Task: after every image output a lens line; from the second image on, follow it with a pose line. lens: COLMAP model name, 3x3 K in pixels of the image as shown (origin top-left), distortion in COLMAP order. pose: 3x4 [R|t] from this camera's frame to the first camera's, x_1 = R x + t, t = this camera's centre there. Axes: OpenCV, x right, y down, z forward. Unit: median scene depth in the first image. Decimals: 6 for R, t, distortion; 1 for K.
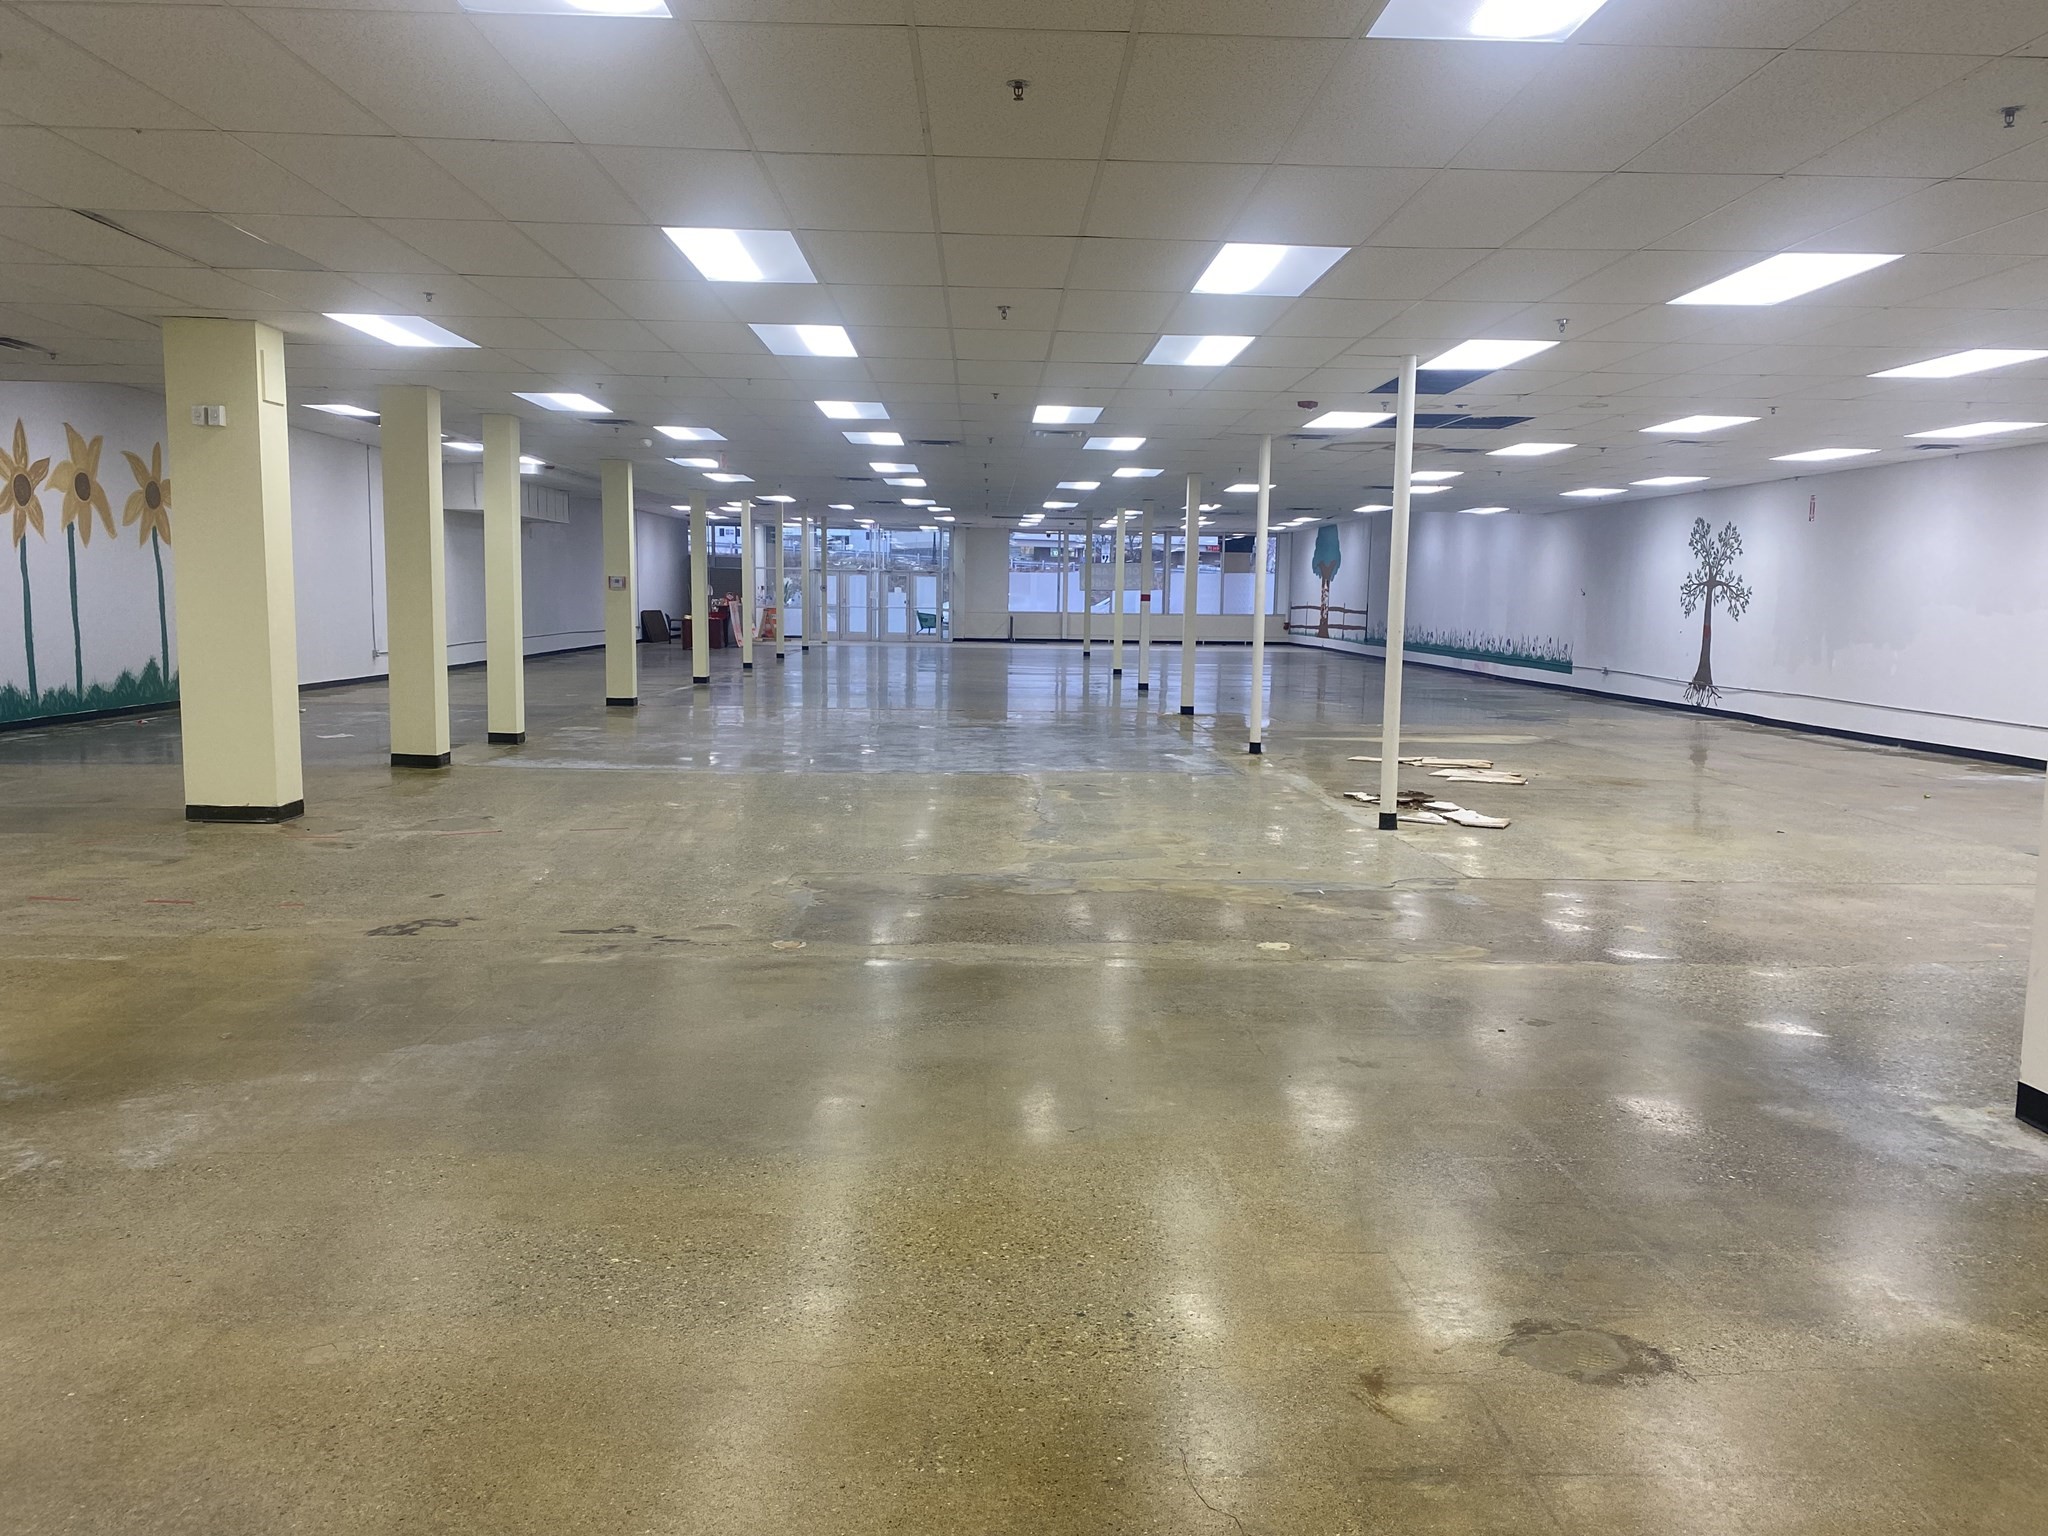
lens RADIAL K [[1538.6, 0, 1024.0], [0, 1538.6, 768.0], [0, 0, 1]] dist [0.120862, -0.272034]
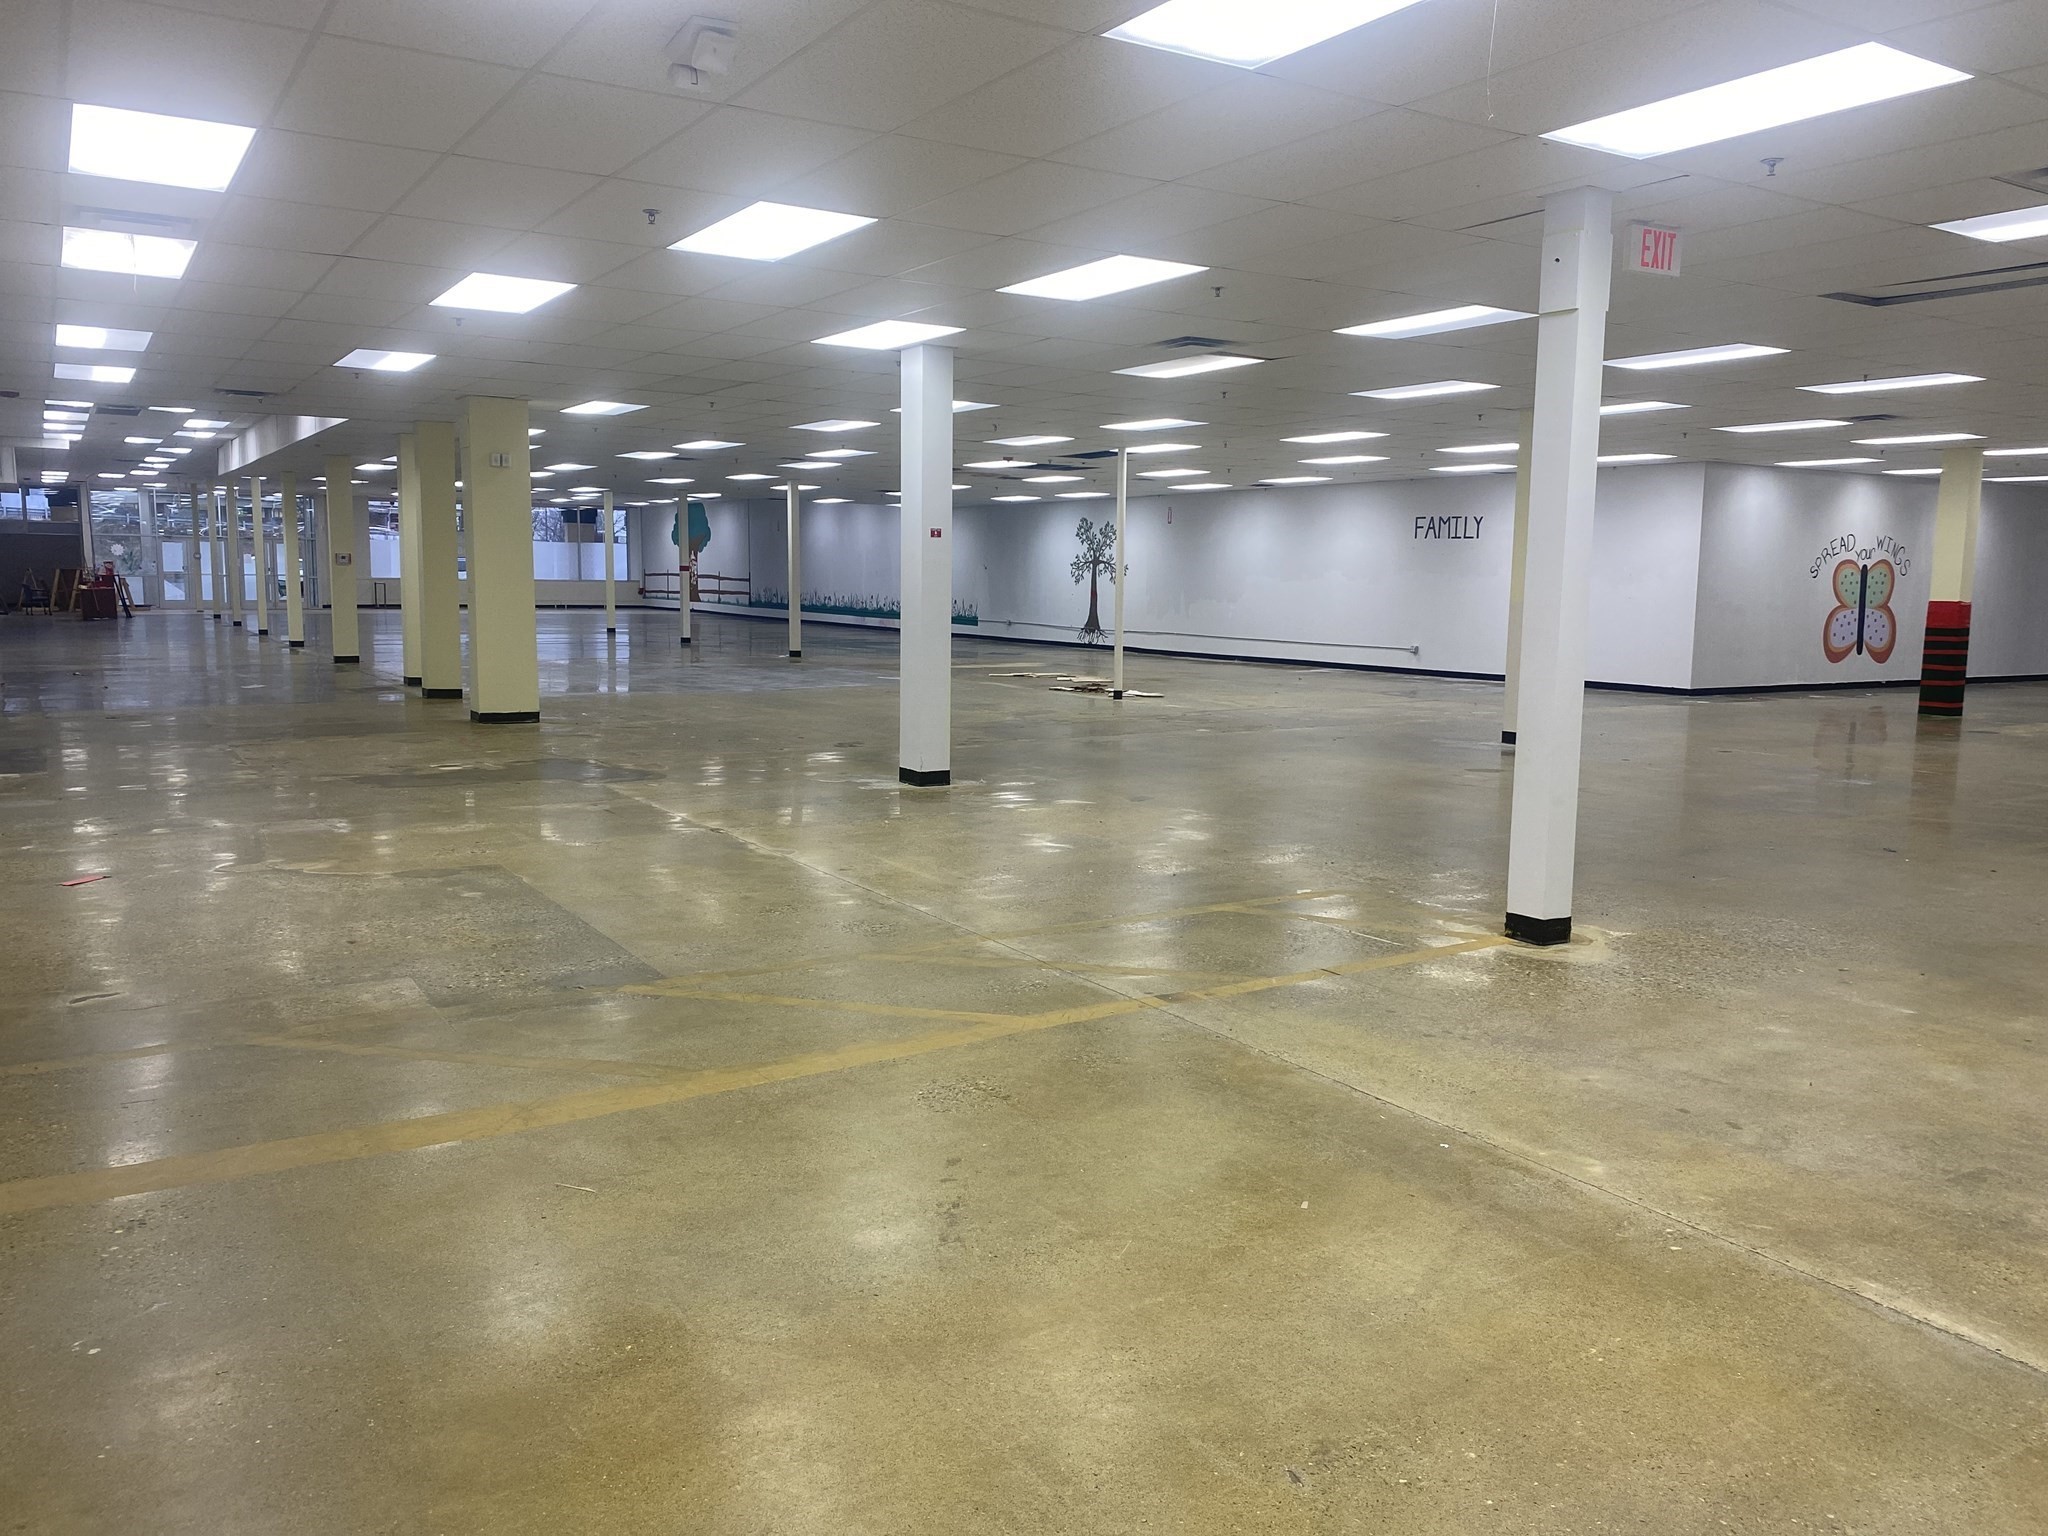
lens RADIAL K [[1538.6, 0, 1024.0], [0, 1538.6, 768.0], [0, 0, 1]] dist [0.120862, -0.272034]
pose [[0.869604, -0.064866, 0.489470, -0.364877], [0.053808, 0.997879, 0.036645, 0.022556], [-0.490809, -0.005529, 0.871250, -0.270998]]
